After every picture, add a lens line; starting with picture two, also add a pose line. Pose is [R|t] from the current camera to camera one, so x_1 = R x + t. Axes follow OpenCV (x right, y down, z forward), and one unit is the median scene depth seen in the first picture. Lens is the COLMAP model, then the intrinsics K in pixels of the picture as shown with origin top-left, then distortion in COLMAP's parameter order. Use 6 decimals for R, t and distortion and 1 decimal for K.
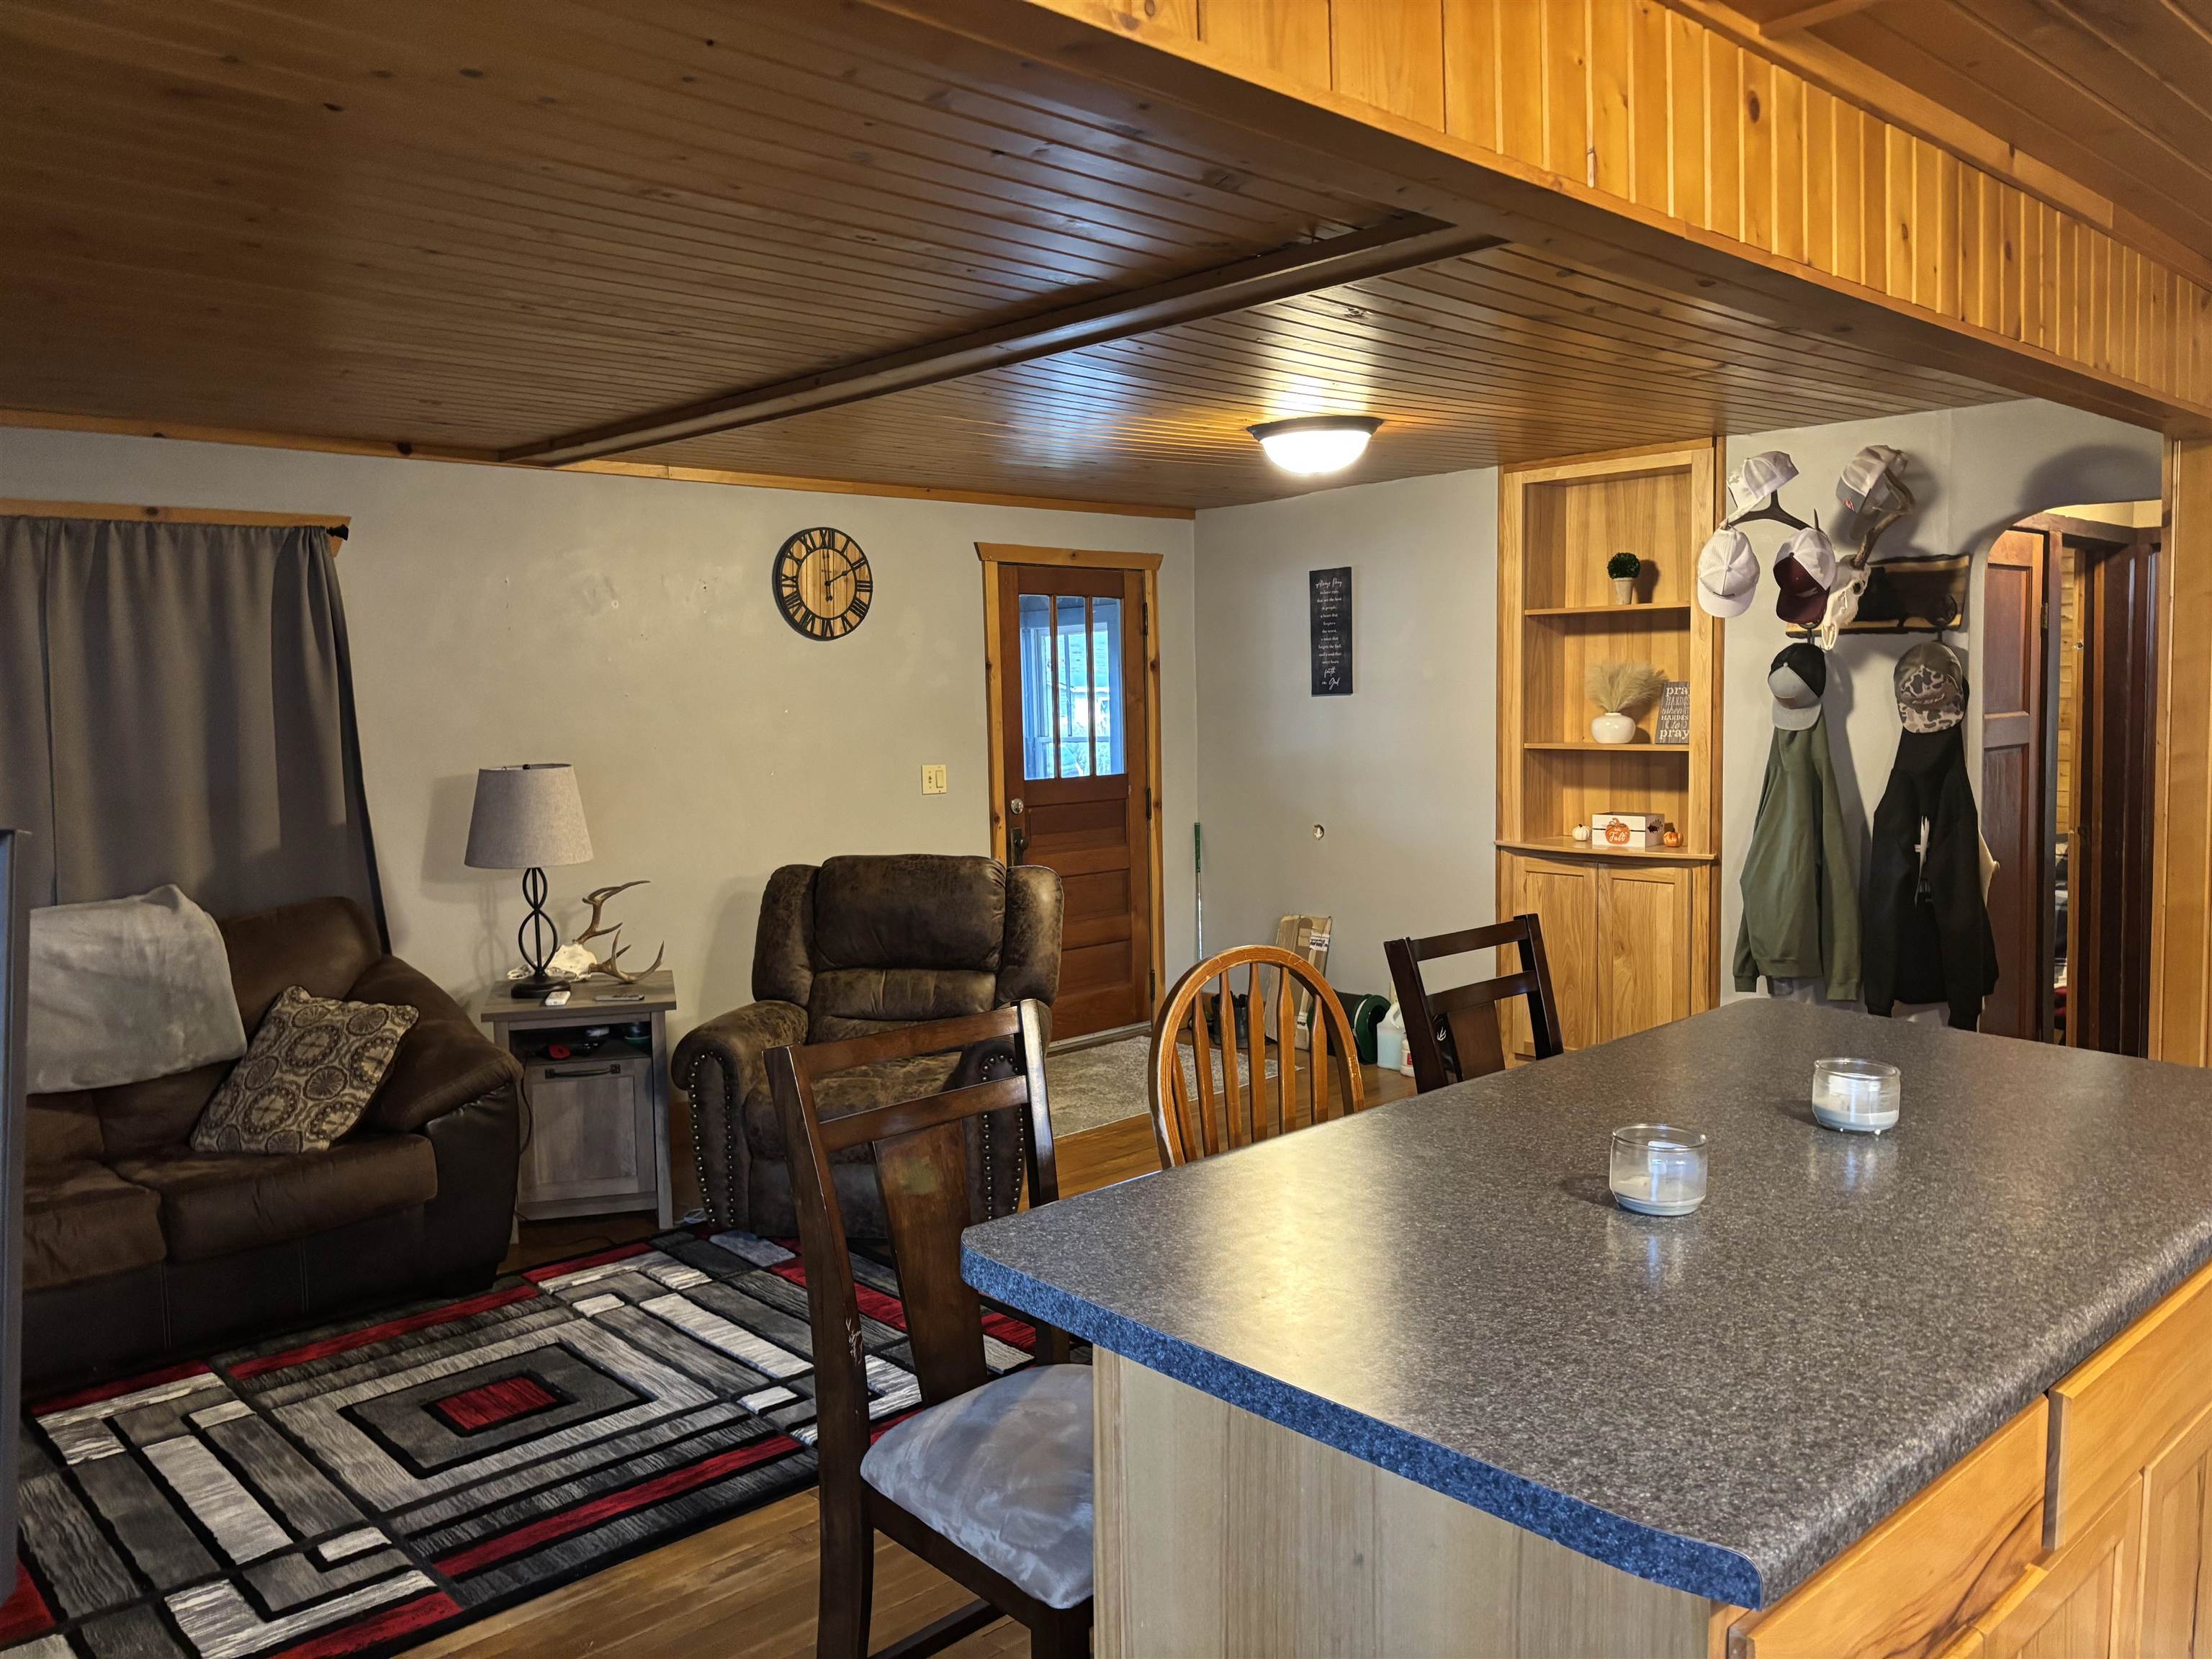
lens RADIAL K [[1680.6, 0, 1114.6], [0, 1680.6, 826.0], [0, 0, 1]] dist [0.037234, -0.039462]
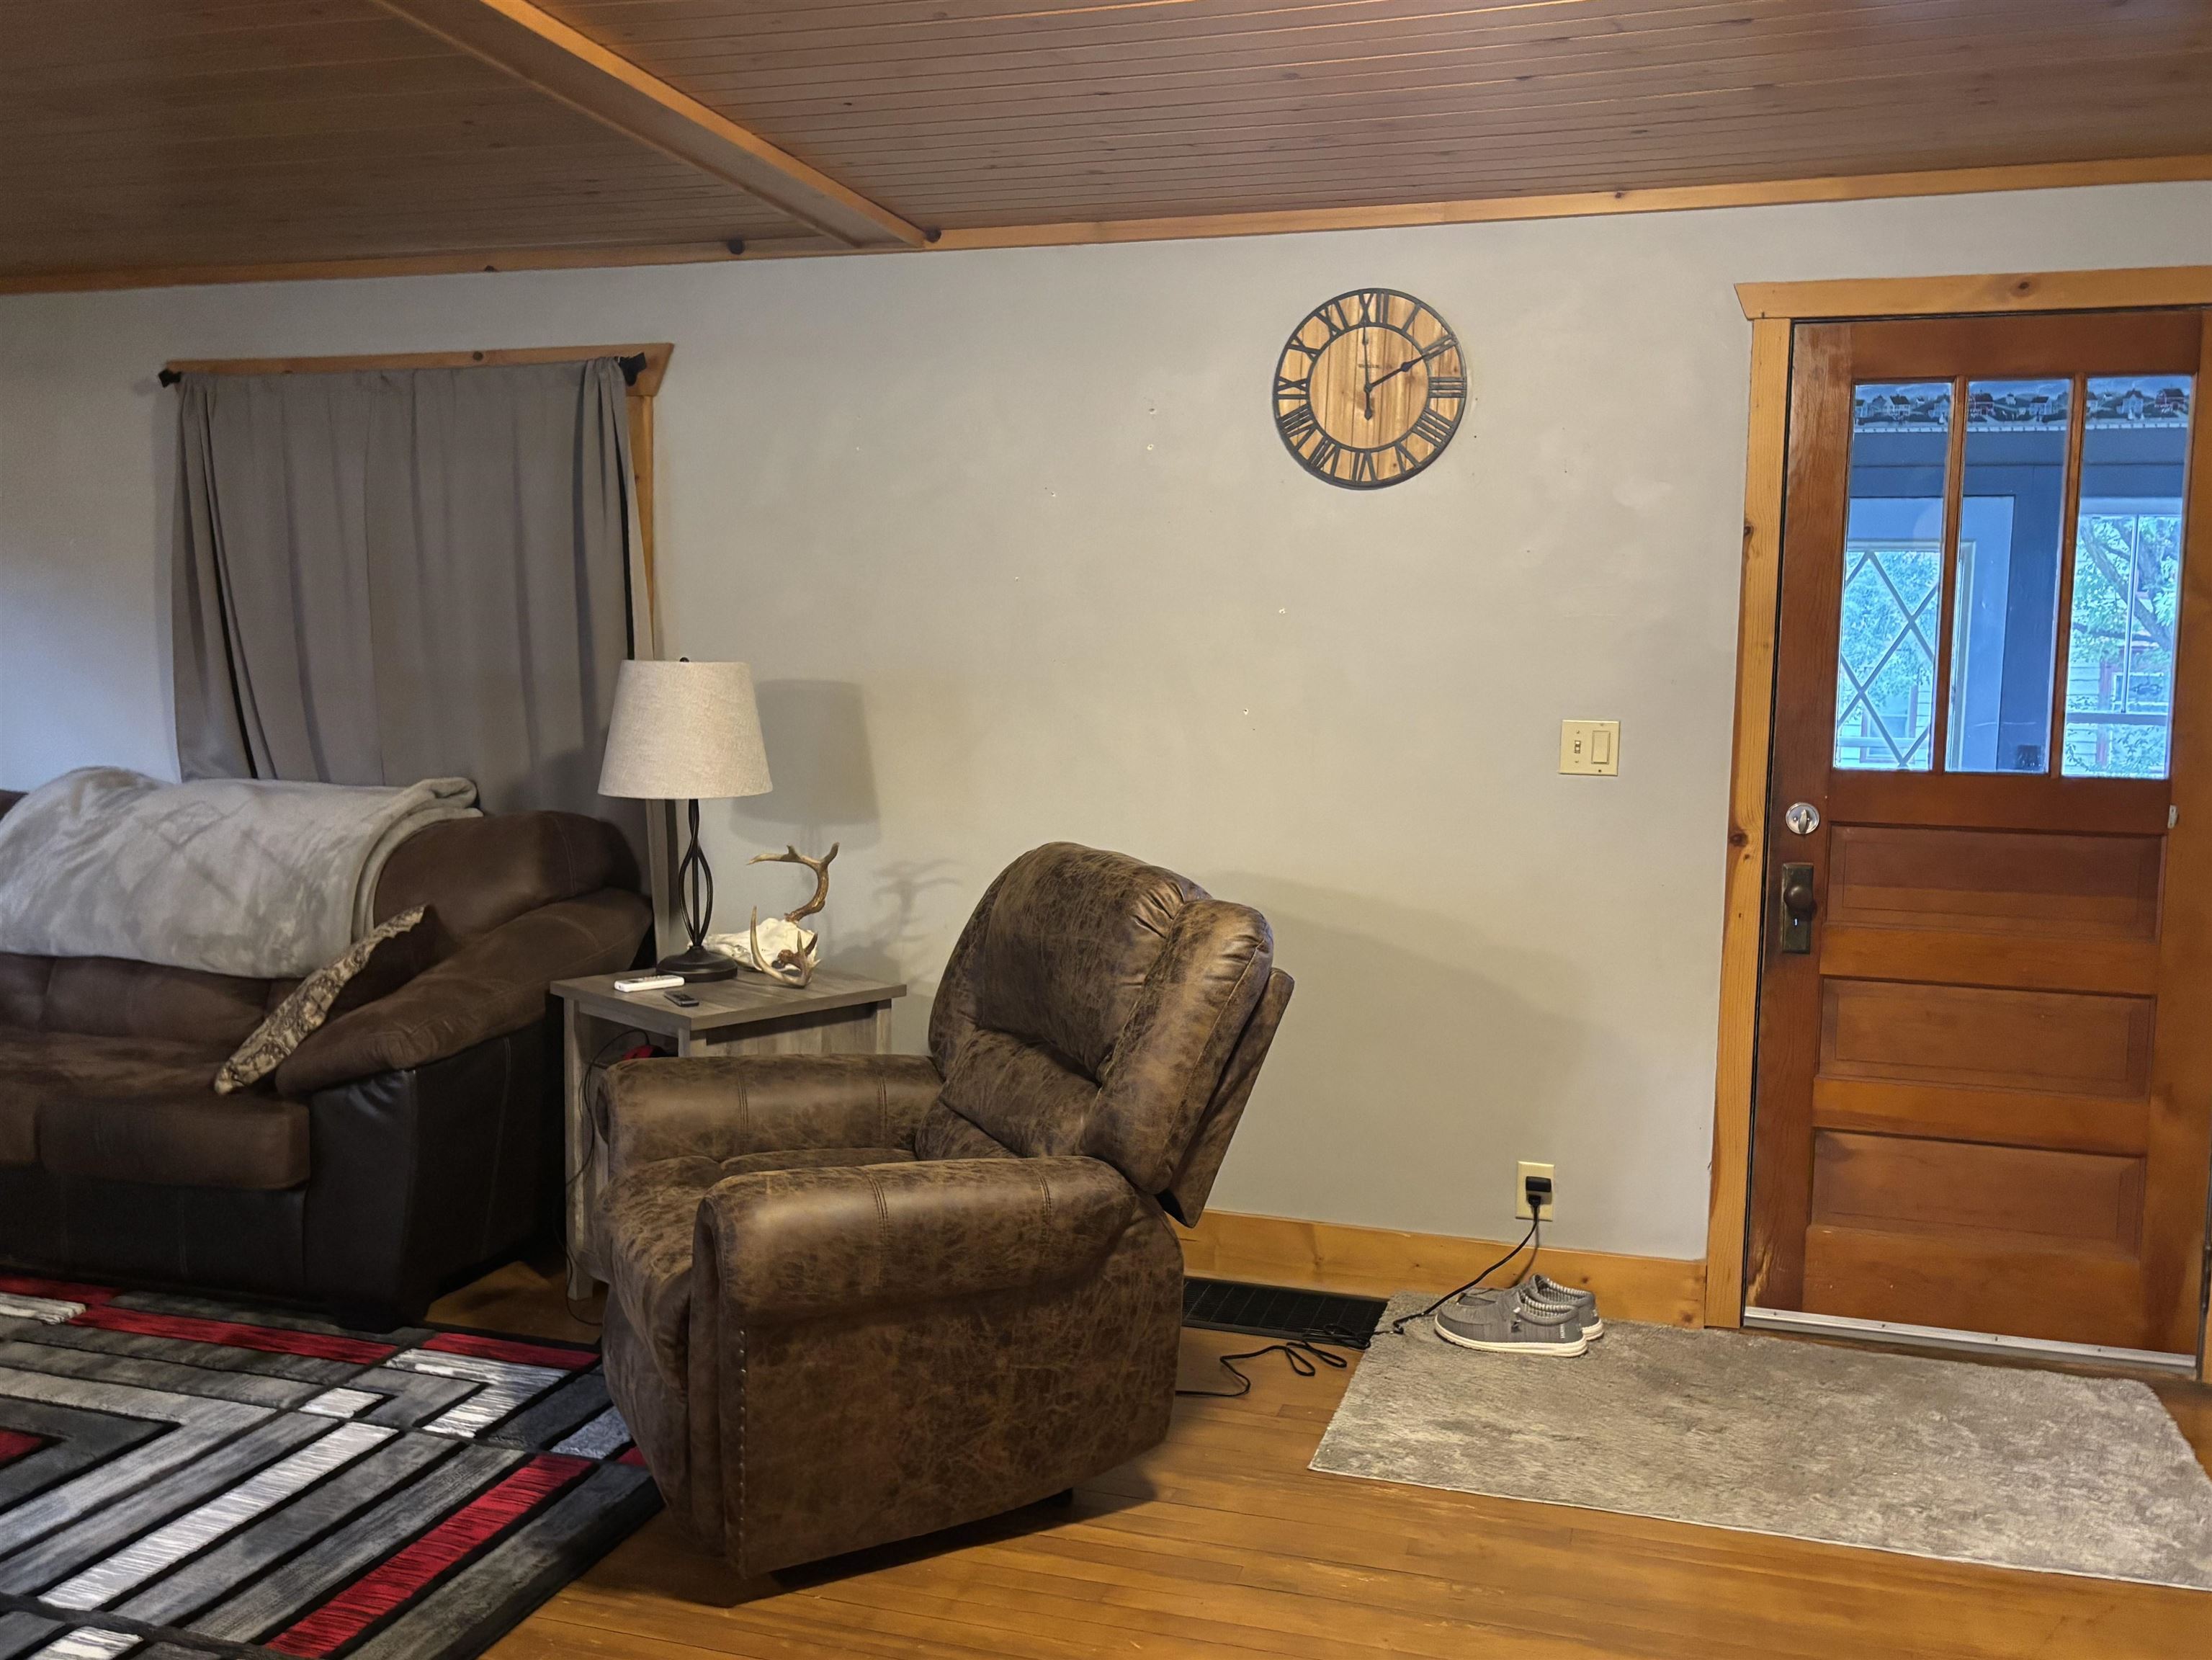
lens RADIAL K [[1897.0, 0, 1106.0], [0, 1897.0, 830.0], [0, 0, 1]] dist [0.046120, -0.051387]
pose [[0.485661, 0.103189, -0.868035, 0.445090], [-0.100246, 0.993031, 0.061961, -0.031189], [0.868380, 0.056925, 0.492621, 0.744950]]
